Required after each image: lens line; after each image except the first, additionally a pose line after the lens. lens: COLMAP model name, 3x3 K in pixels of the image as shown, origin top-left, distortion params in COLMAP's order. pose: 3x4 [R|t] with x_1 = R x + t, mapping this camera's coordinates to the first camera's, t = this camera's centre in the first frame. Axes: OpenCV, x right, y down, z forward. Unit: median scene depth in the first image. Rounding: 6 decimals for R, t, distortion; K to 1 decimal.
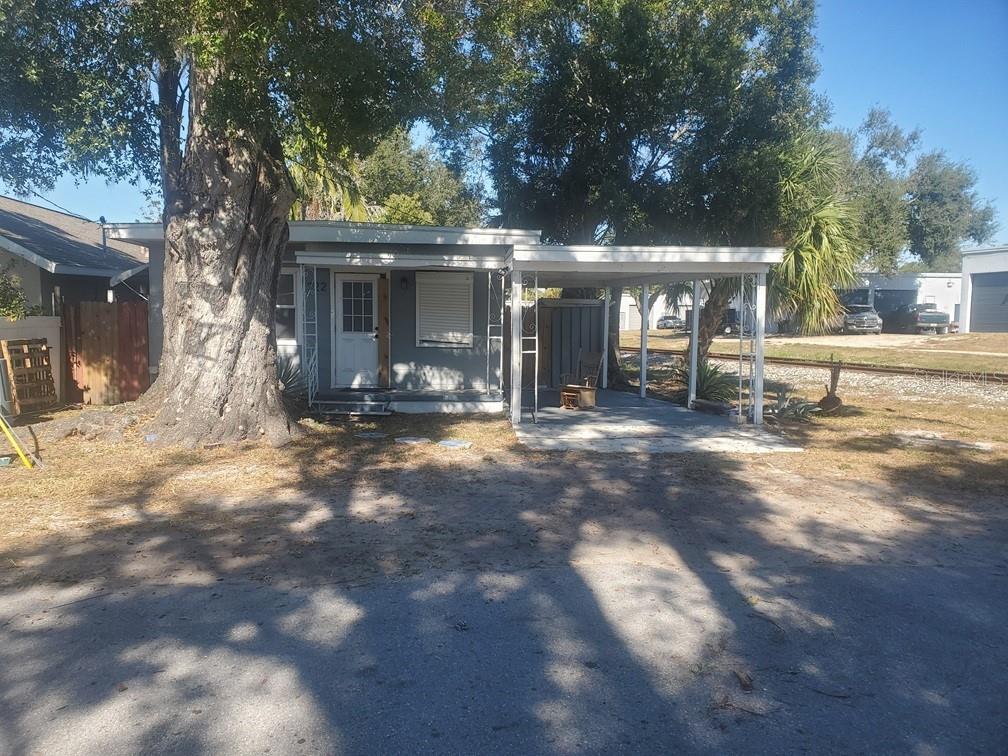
lens RADIAL K [[766.3, 0, 503.4], [0, 766.3, 376.7], [0, 0, 1]] dist [0.034627, -0.002251]
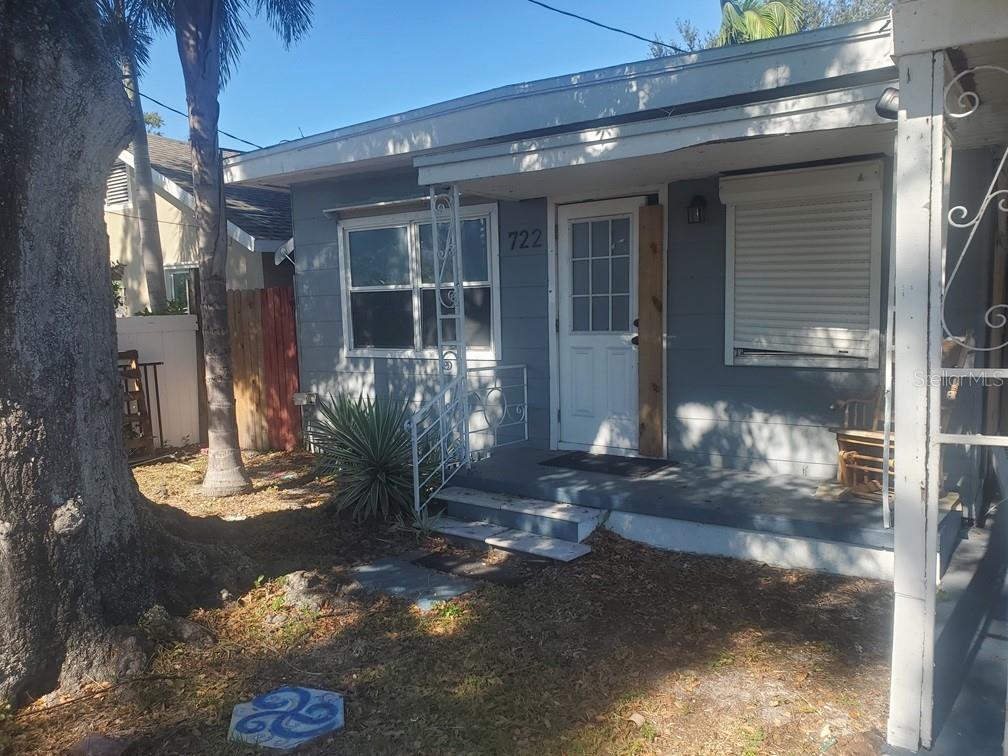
lens RADIAL K [[766.3, 0, 504.0], [0, 766.3, 376.4], [0, 0, 1]] dist [0.034627, -0.002251]
pose [[0.784170, 0.024203, -0.620074, 0.046600], [-0.010559, 0.999615, 0.025663, -0.042880], [0.620457, -0.013577, 0.784123, 0.610590]]
